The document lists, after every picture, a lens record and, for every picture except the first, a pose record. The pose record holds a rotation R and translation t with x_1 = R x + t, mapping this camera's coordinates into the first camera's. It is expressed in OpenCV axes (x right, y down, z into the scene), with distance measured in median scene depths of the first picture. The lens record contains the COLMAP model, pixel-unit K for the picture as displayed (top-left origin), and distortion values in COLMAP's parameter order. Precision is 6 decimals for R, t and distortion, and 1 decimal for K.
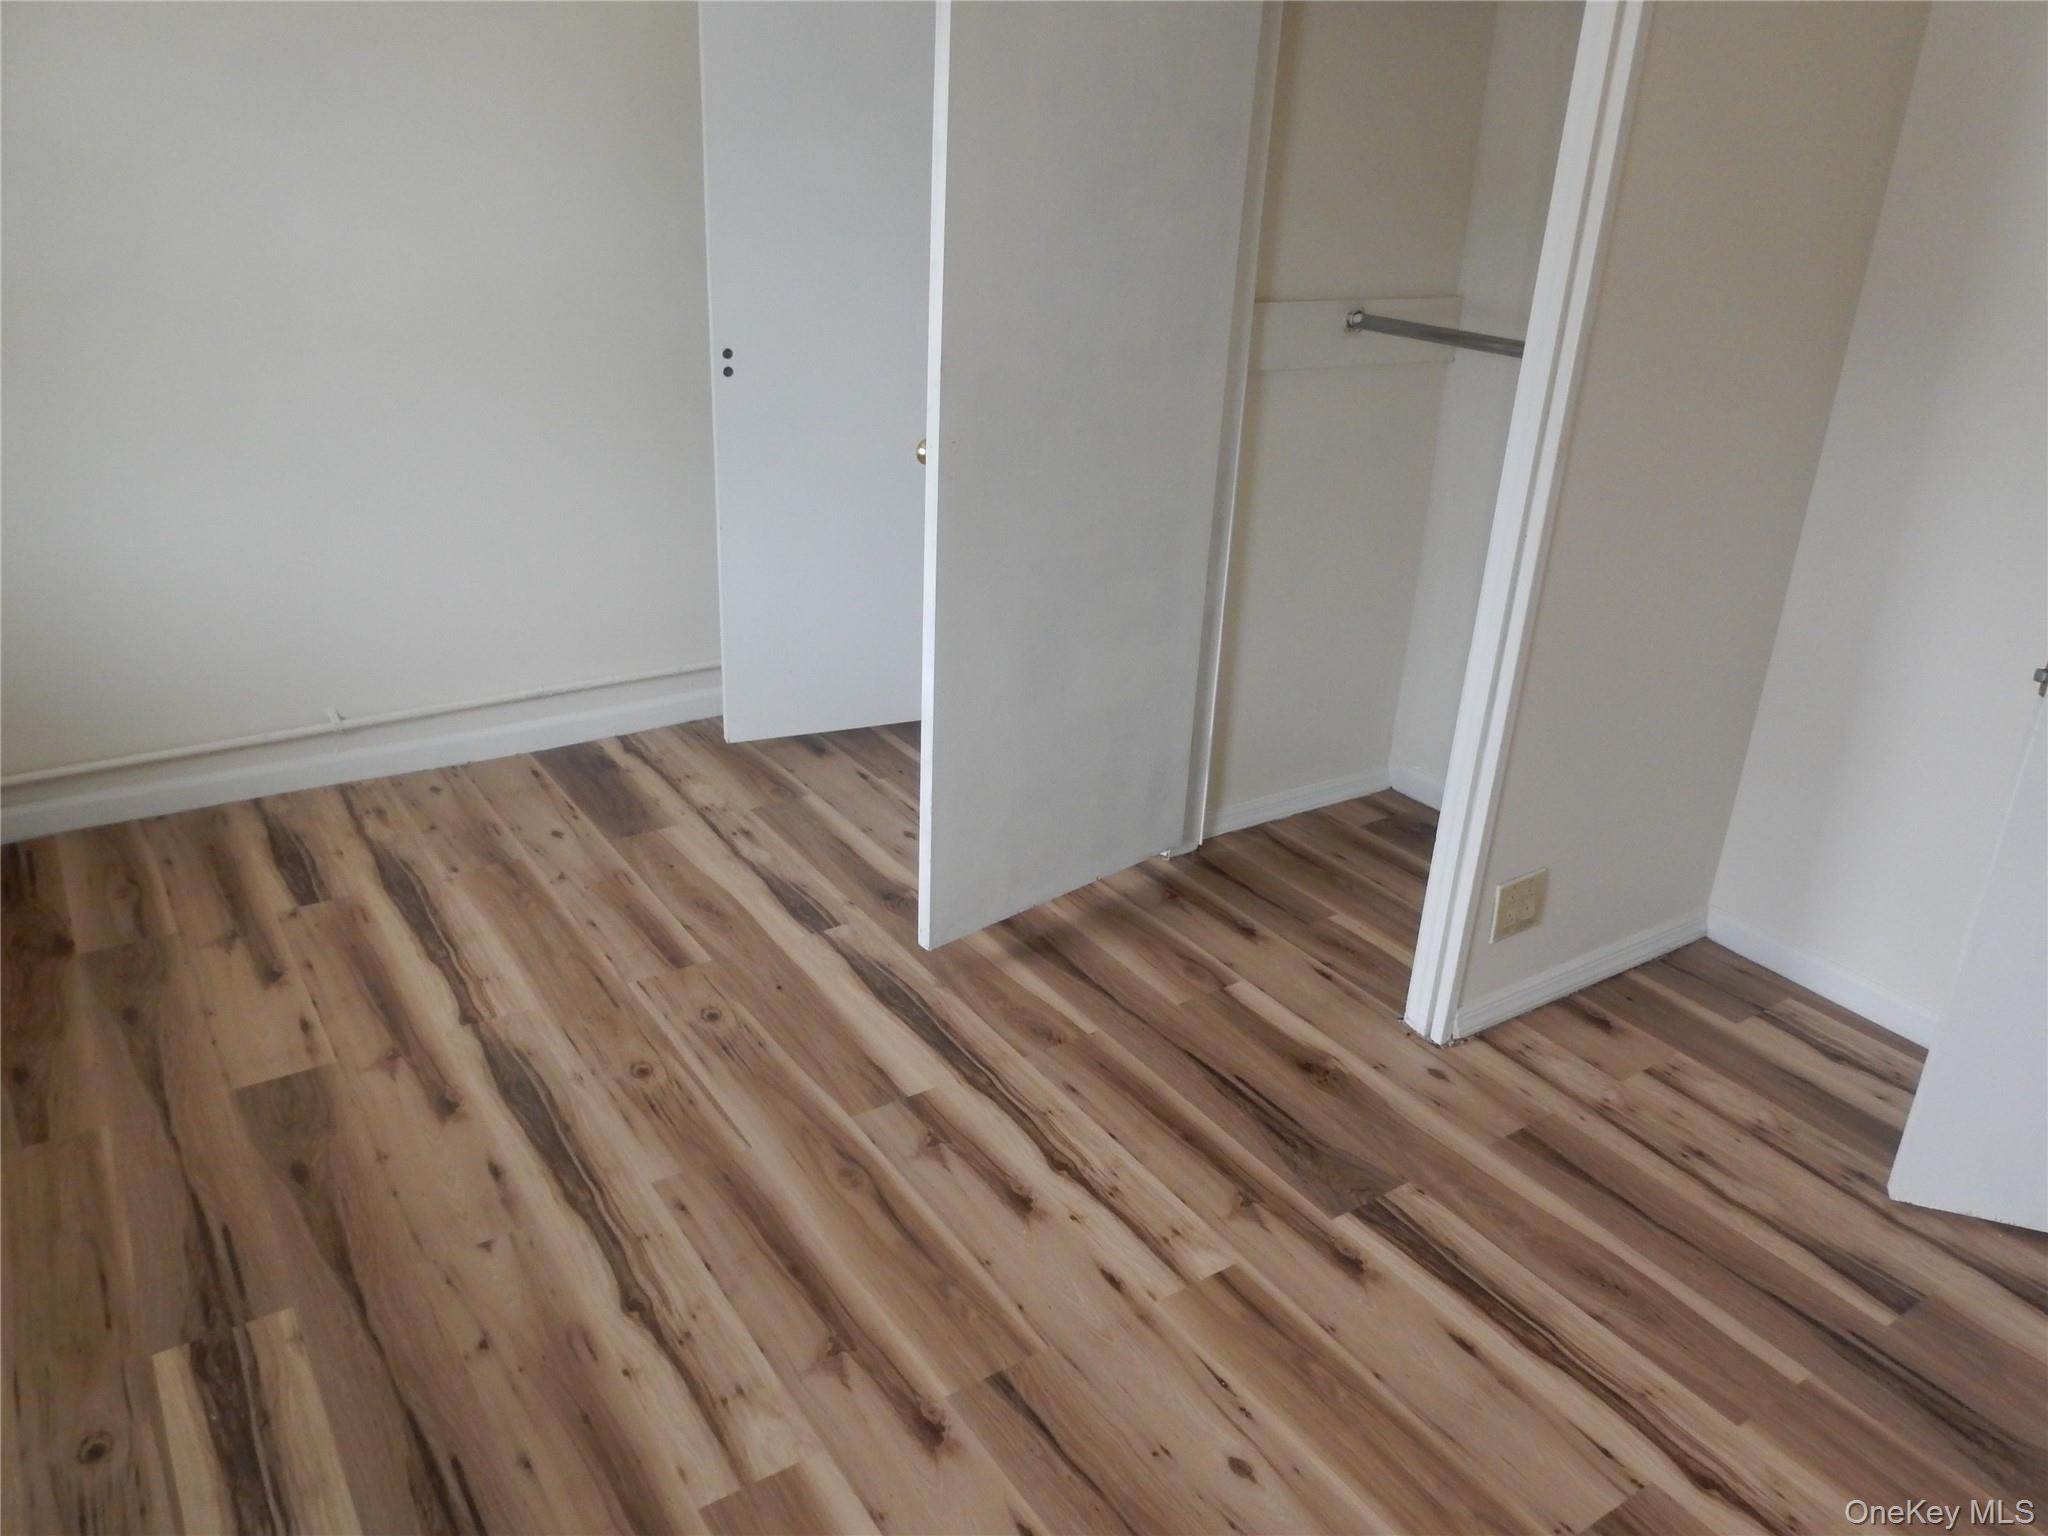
lens RADIAL K [[1527.4, 0, 1023.0], [0, 1527.4, 769.8], [0, 0, 1]] dist [0.005426, -0.007151]
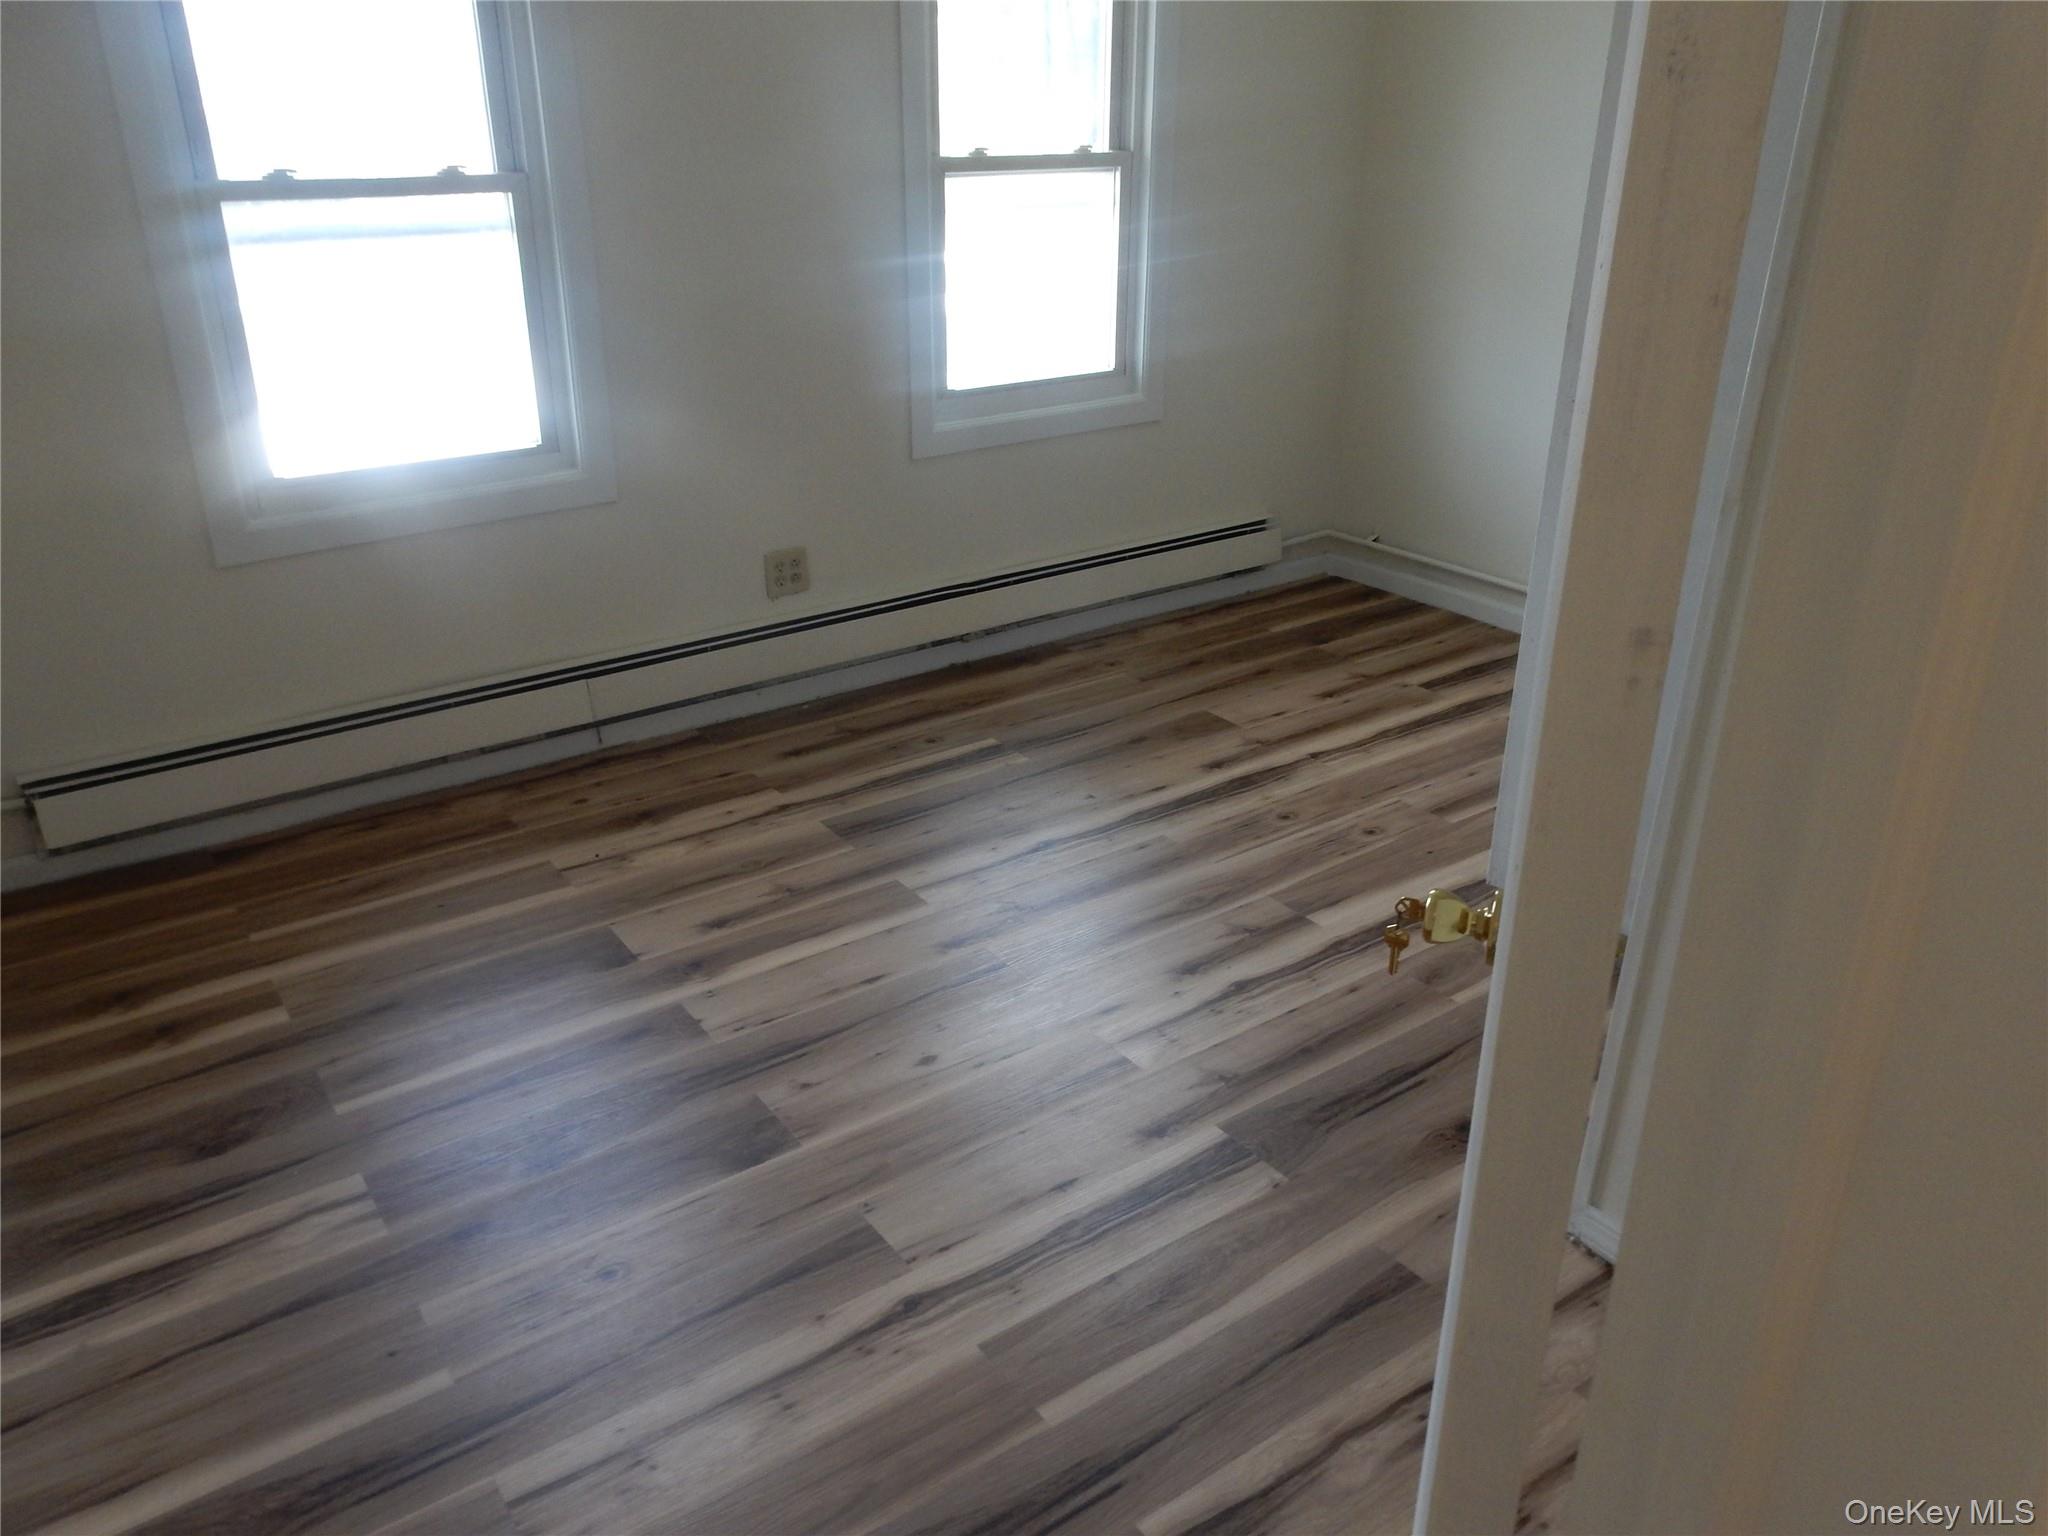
lens RADIAL K [[1527.4, 0, 1037.7], [0, 1527.4, 755.1], [0, 0, 1]] dist [0.005426, -0.007151]
pose [[0.023185, 0.360242, -0.932571, 0.946408], [-0.389560, 0.862344, 0.323429, -0.193565], [0.920709, 0.355793, 0.160330, 0.538292]]
